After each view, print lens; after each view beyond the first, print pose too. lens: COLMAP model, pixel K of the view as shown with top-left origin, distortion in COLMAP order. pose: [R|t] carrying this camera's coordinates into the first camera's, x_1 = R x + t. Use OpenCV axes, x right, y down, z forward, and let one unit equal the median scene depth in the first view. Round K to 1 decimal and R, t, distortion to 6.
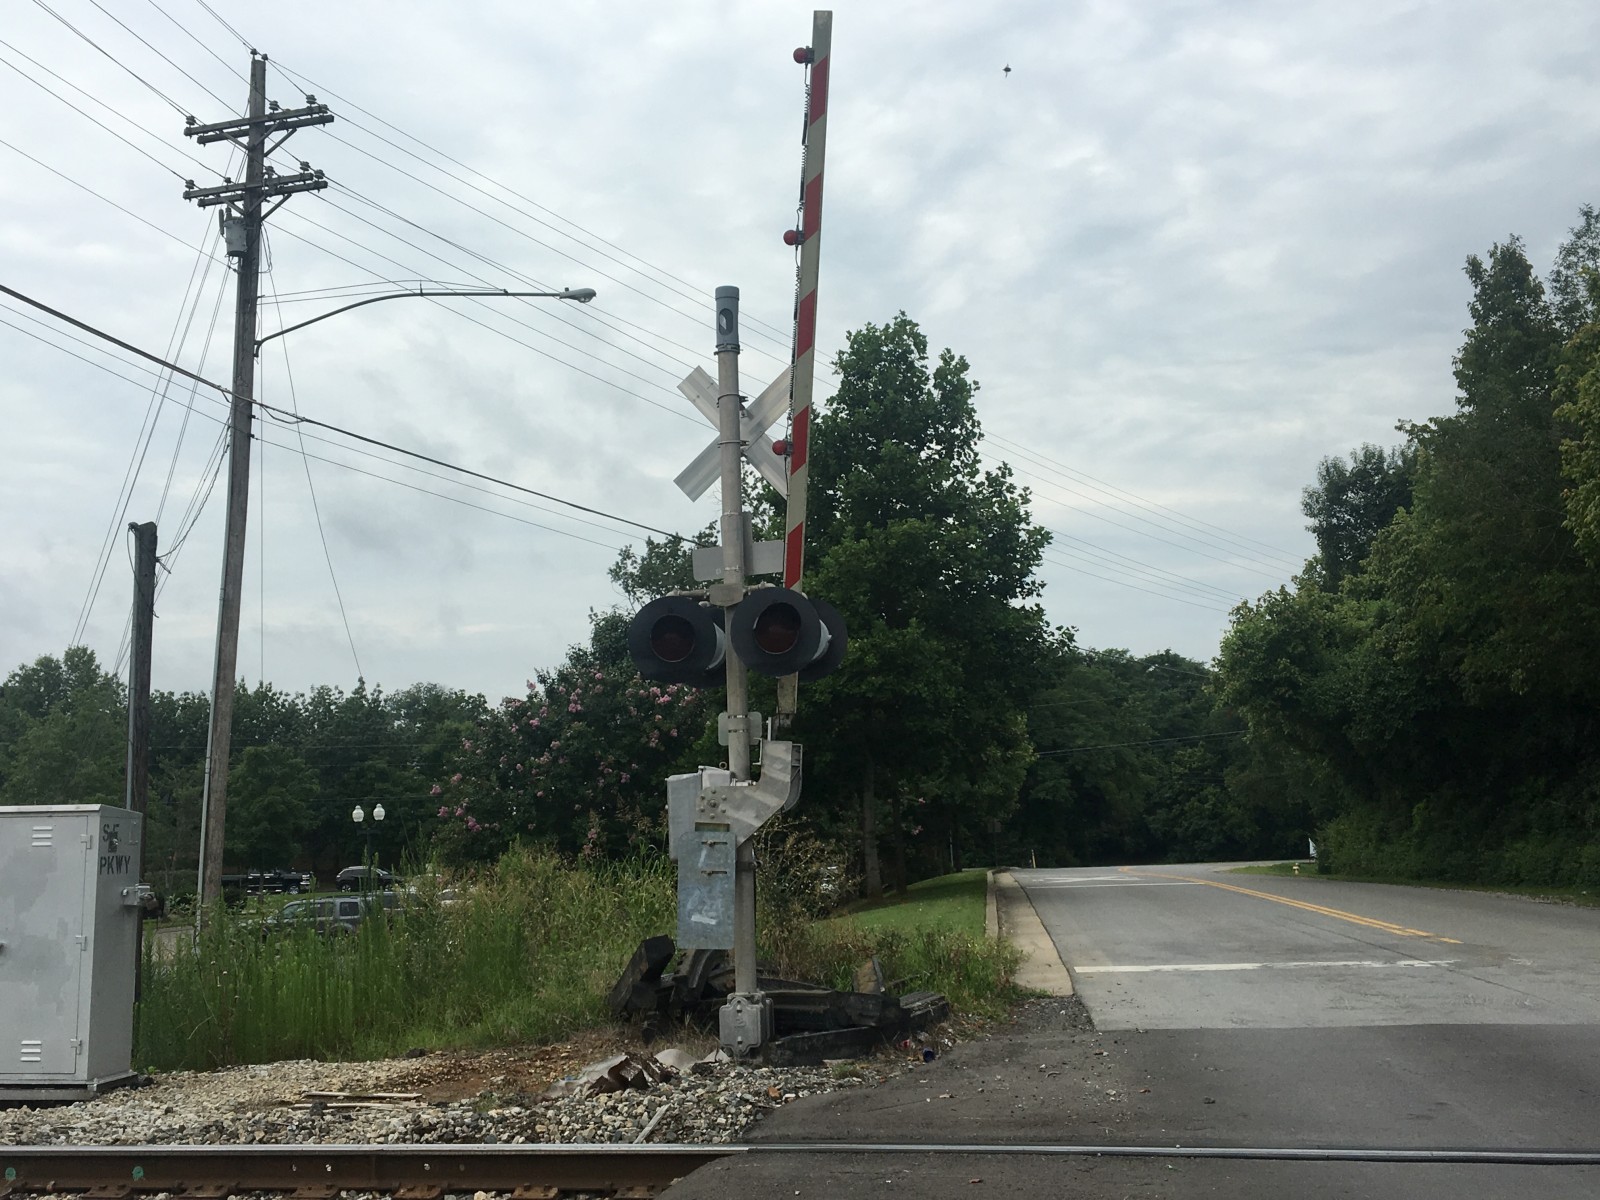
lens RADIAL K [[1718.6, 0, 796.1], [0, 1718.6, 594.1], [0, 0, 1]] dist [0.075530, 0.000000]
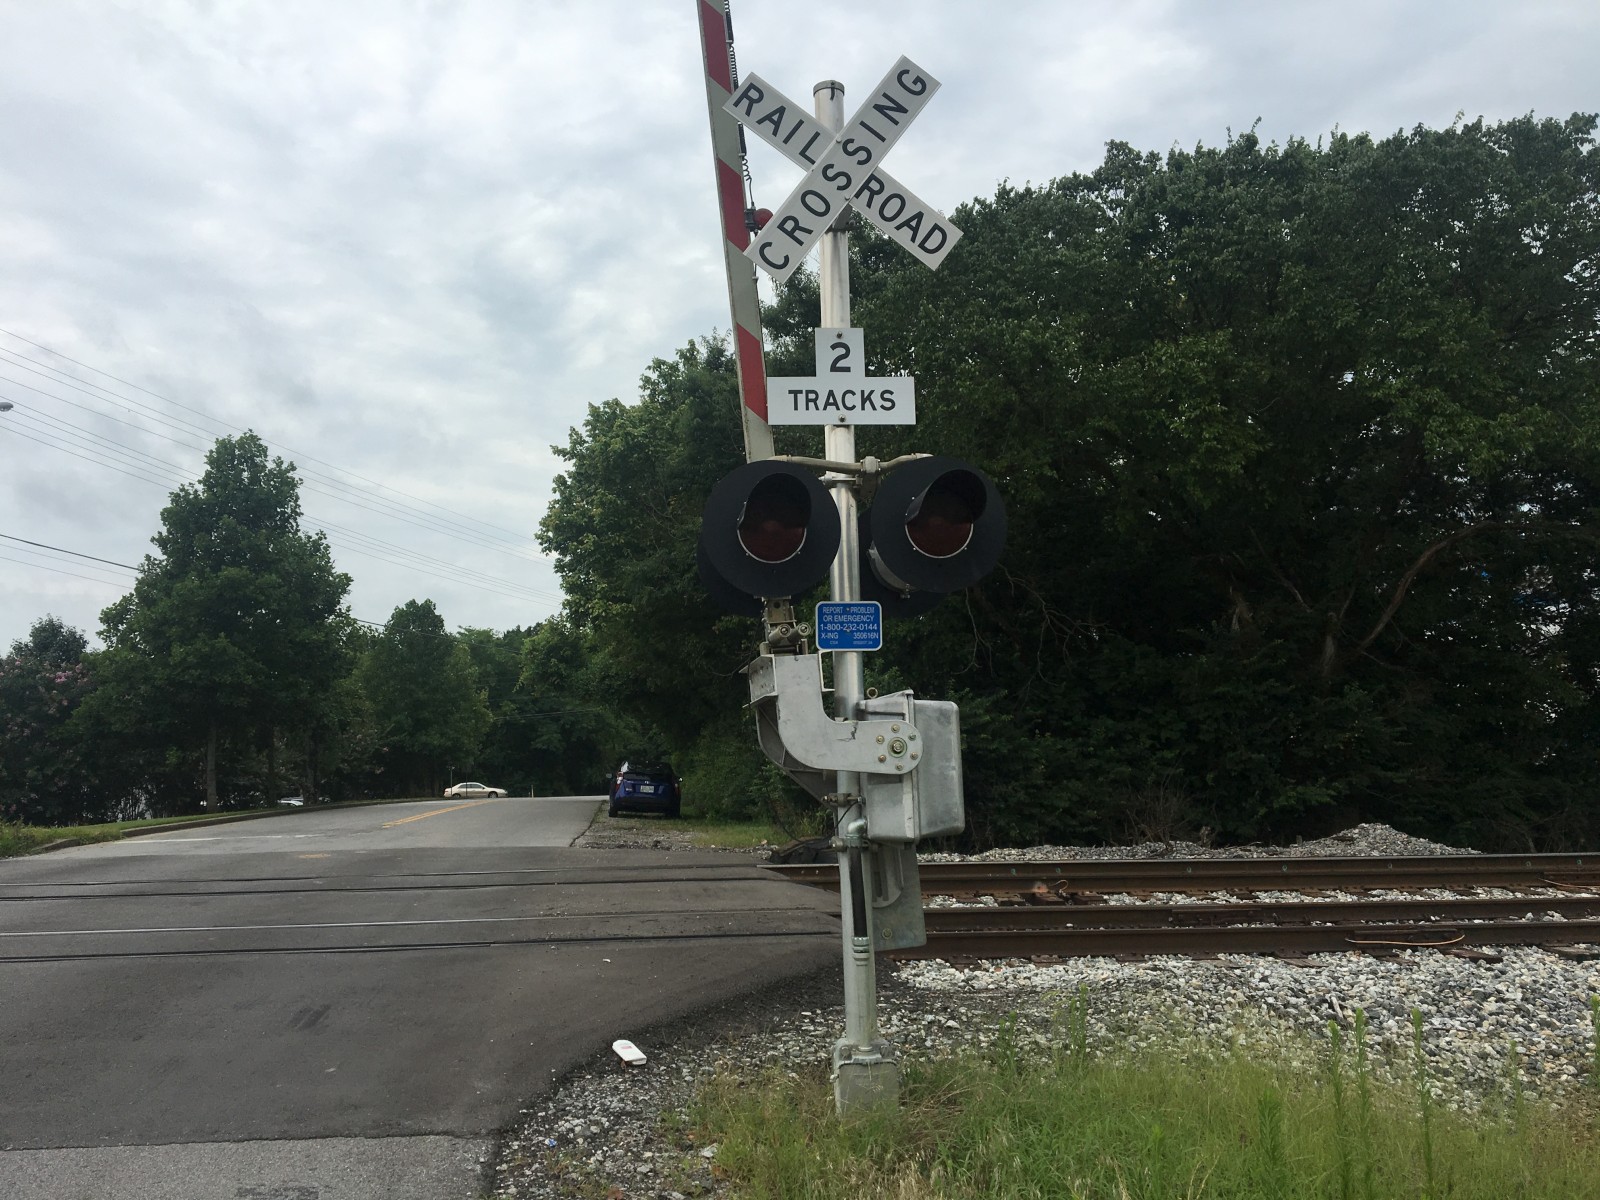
lens RADIAL K [[1337.3, 0, 775.5], [0, 1337.3, 607.3], [0, 0, 1]] dist [0.086972, -0.127921]
pose [[0.974344, 0.032888, 0.222646, 0.268069], [-0.035931, 0.999308, 0.009629, -0.036363], [-0.222176, -0.017382, 0.974852, -0.285015]]
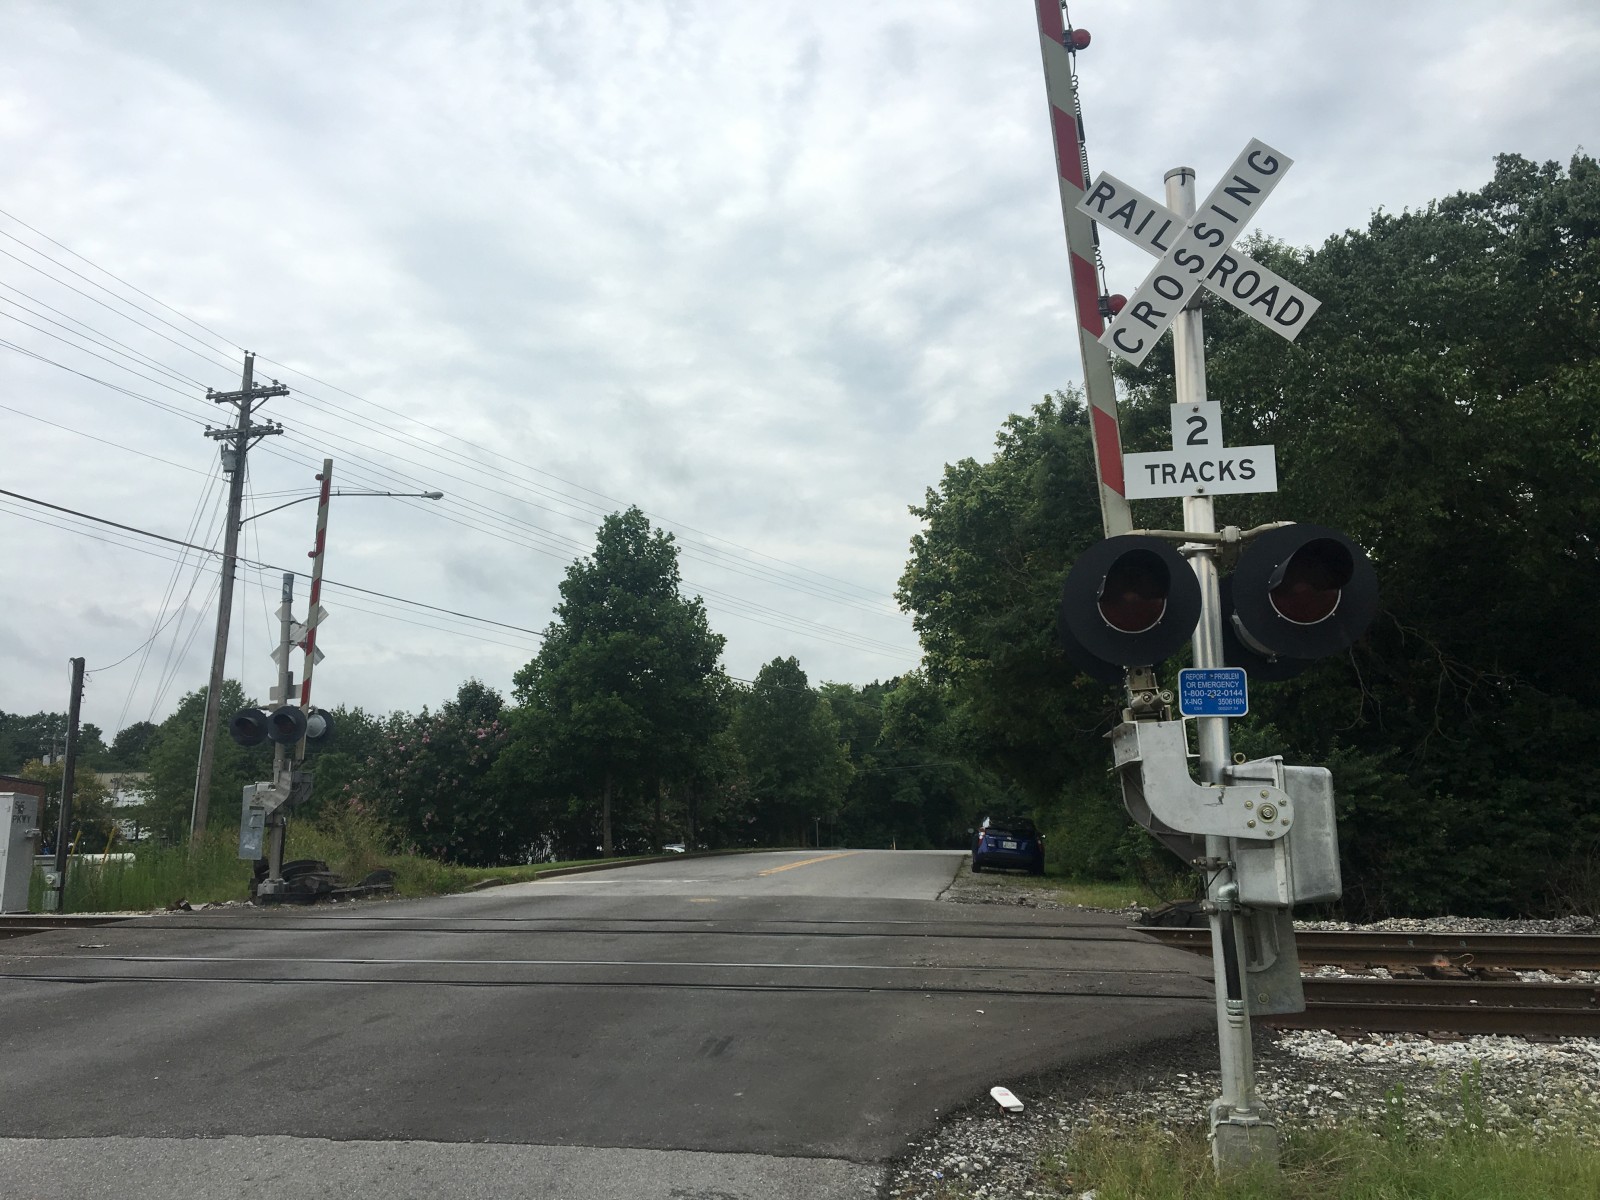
lens RADIAL K [[1337.3, 0, 787.9], [0, 1337.3, 610.2], [0, 0, 1]] dist [0.086972, -0.127921]
pose [[0.999390, 0.015826, -0.031141, 0.264190], [-0.016470, 0.999653, -0.020557, -0.039684], [0.030805, 0.021057, 0.999304, -0.302998]]
